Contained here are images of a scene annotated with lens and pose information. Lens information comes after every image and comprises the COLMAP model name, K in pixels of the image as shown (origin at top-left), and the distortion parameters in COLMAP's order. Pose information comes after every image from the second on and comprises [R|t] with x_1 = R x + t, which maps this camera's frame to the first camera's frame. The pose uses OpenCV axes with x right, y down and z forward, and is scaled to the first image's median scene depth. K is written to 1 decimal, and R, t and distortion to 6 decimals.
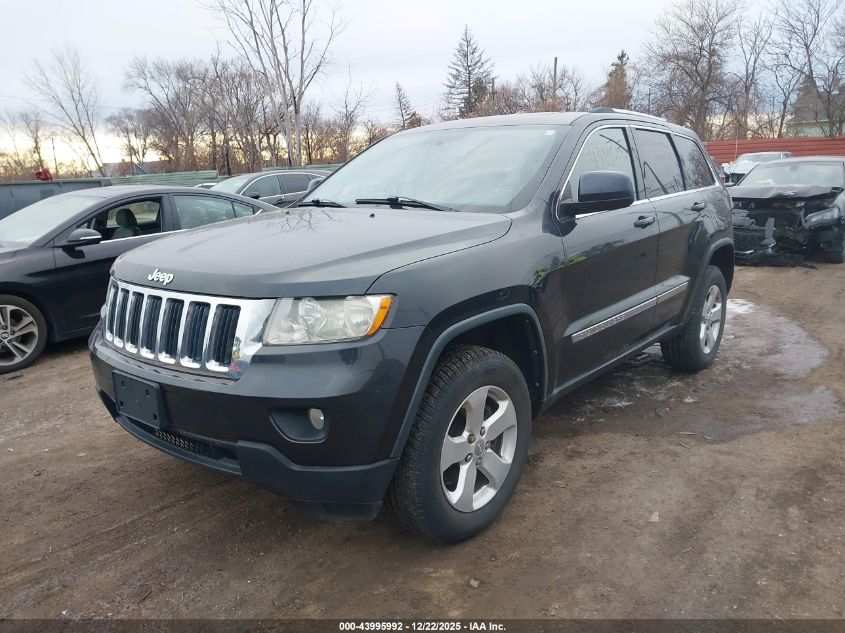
lens RADIAL K [[693.7, 0, 416.6], [0, 693.7, 293.7], [0, 0, 1]] dist [0.006976, -0.005362]
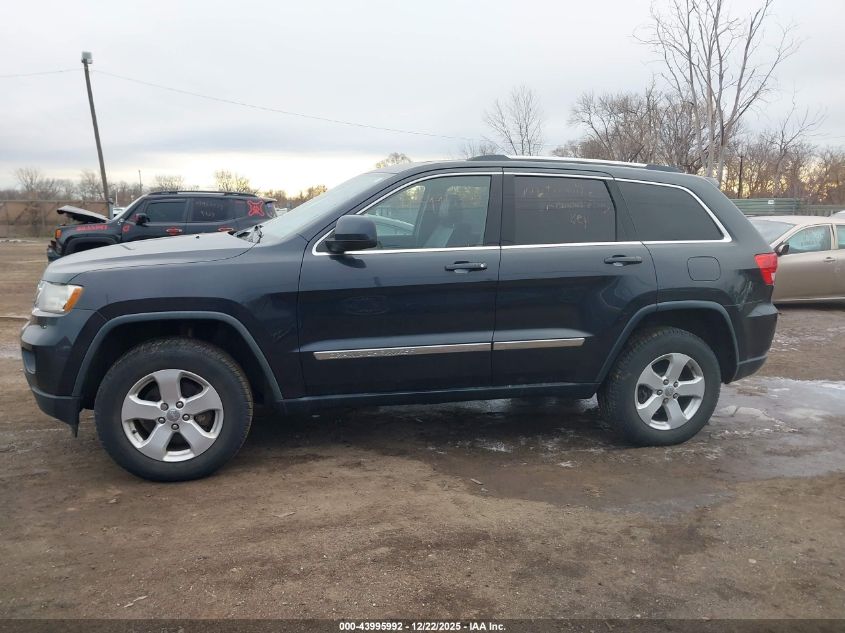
lens RADIAL K [[693.7, 0, 416.6], [0, 693.7, 293.7], [0, 0, 1]] dist [0.006976, -0.005362]
pose [[0.799016, 0.117787, -0.589660, 0.183640], [-0.142051, 0.989845, 0.005239, -0.012073], [0.584289, 0.079575, 0.807635, 0.027361]]
